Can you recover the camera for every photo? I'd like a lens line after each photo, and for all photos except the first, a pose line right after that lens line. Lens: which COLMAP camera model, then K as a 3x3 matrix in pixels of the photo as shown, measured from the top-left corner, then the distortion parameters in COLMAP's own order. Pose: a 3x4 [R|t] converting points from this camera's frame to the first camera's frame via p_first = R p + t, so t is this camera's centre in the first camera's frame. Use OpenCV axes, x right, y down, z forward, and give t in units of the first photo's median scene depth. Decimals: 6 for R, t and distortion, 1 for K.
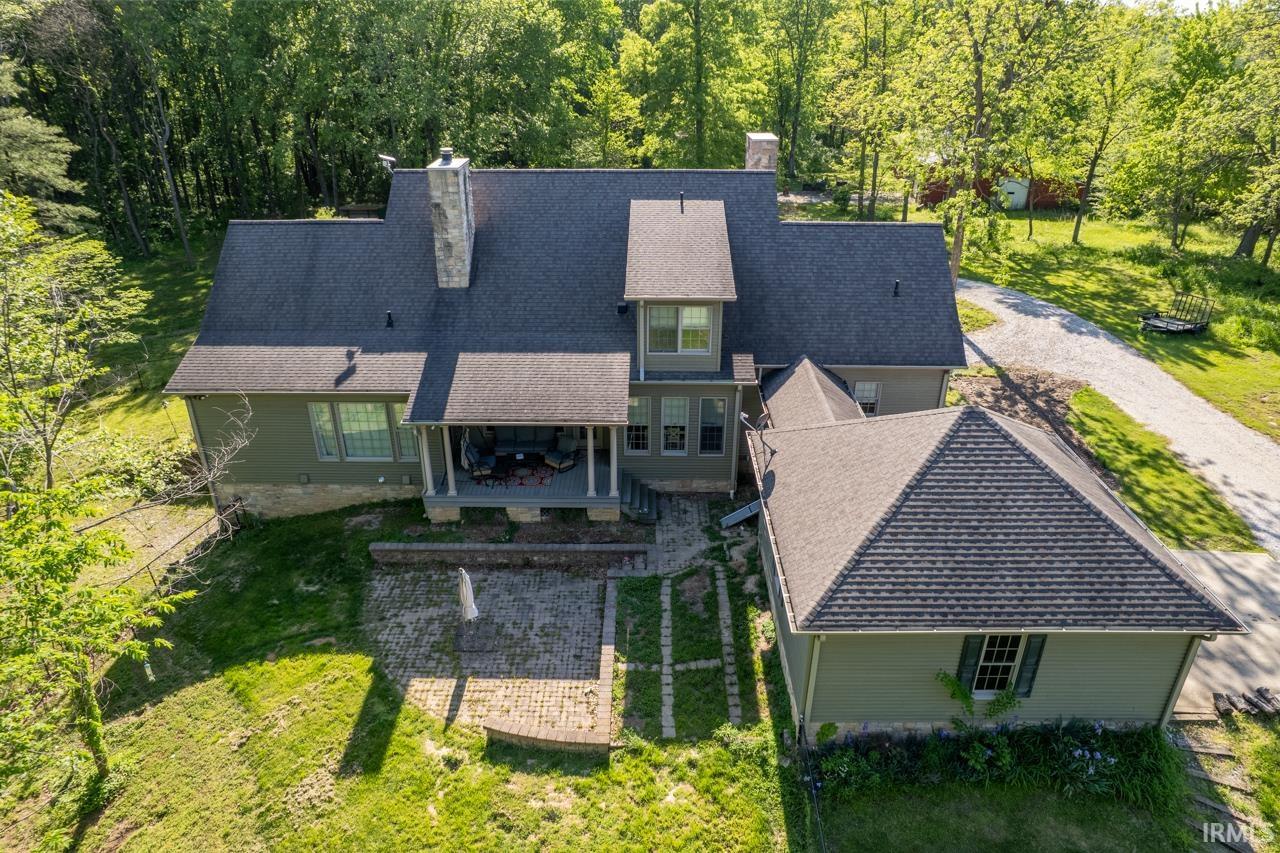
lens RADIAL K [[821.0, 0, 640.0], [0, 821.0, 426.5], [0, 0, 1]] dist [-0.097082, 0.085593]
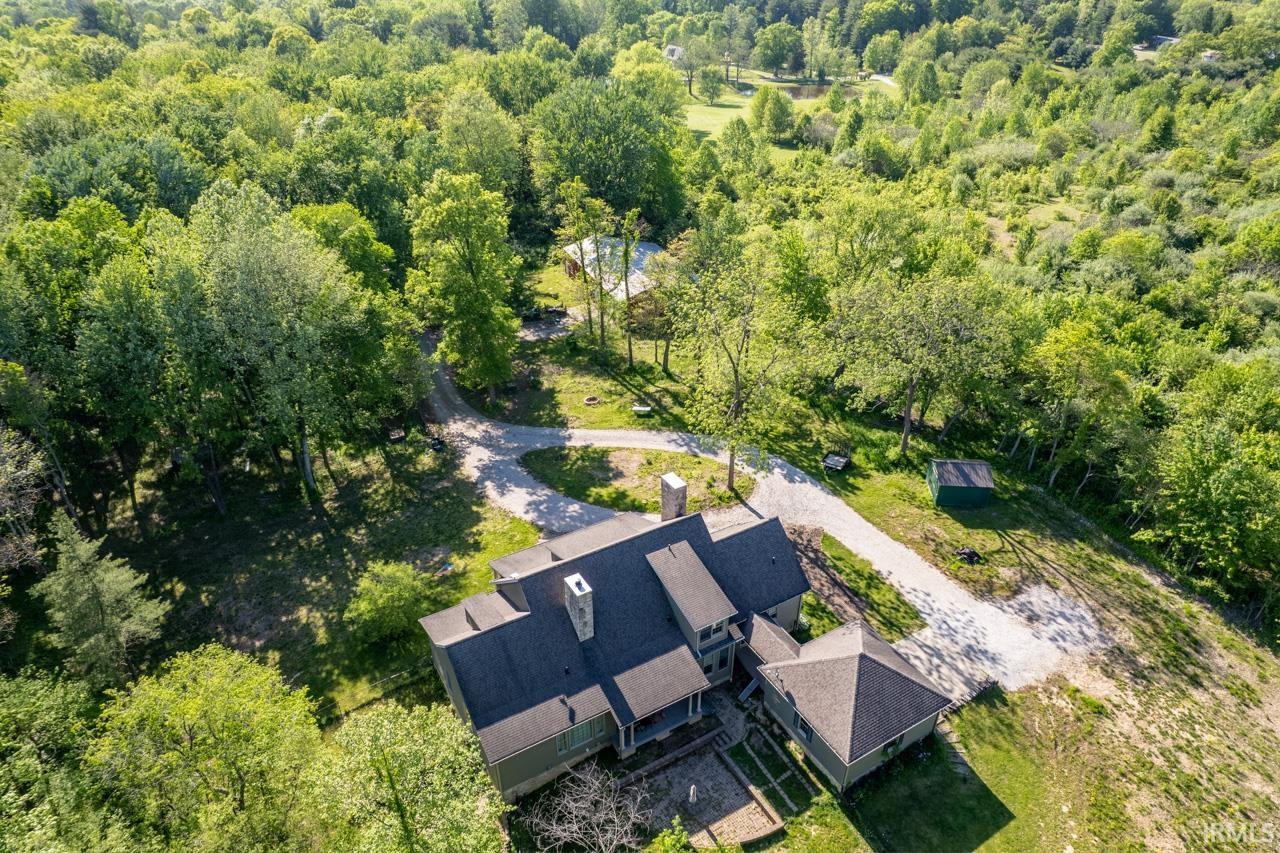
lens RADIAL K [[821.0, 0, 640.0], [0, 821.0, 426.5], [0, 0, 1]] dist [-0.097082, 0.085593]
pose [[0.854392, -0.268004, 0.445184, -0.878656], [0.228055, 0.963211, 0.142179, -0.935135], [-0.466911, -0.019950, 0.884079, -0.747503]]
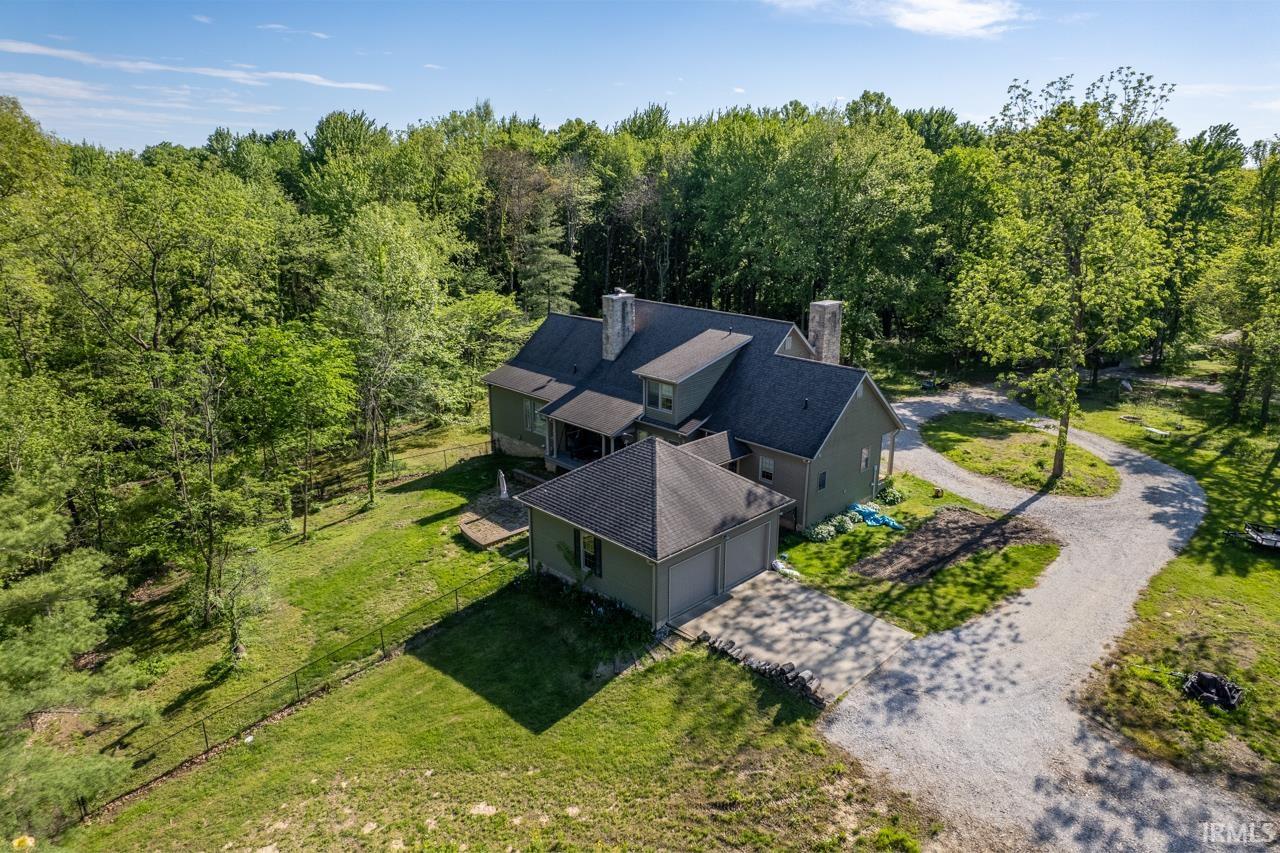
lens RADIAL K [[821.0, 0, 640.0], [0, 821.0, 426.5], [0, 0, 1]] dist [-0.097082, 0.085593]
pose [[0.707005, 0.206325, -0.676442, 1.180341], [-0.315214, 0.948167, -0.040251, 0.028766], [0.633075, 0.241681, 0.735395, -0.307804]]
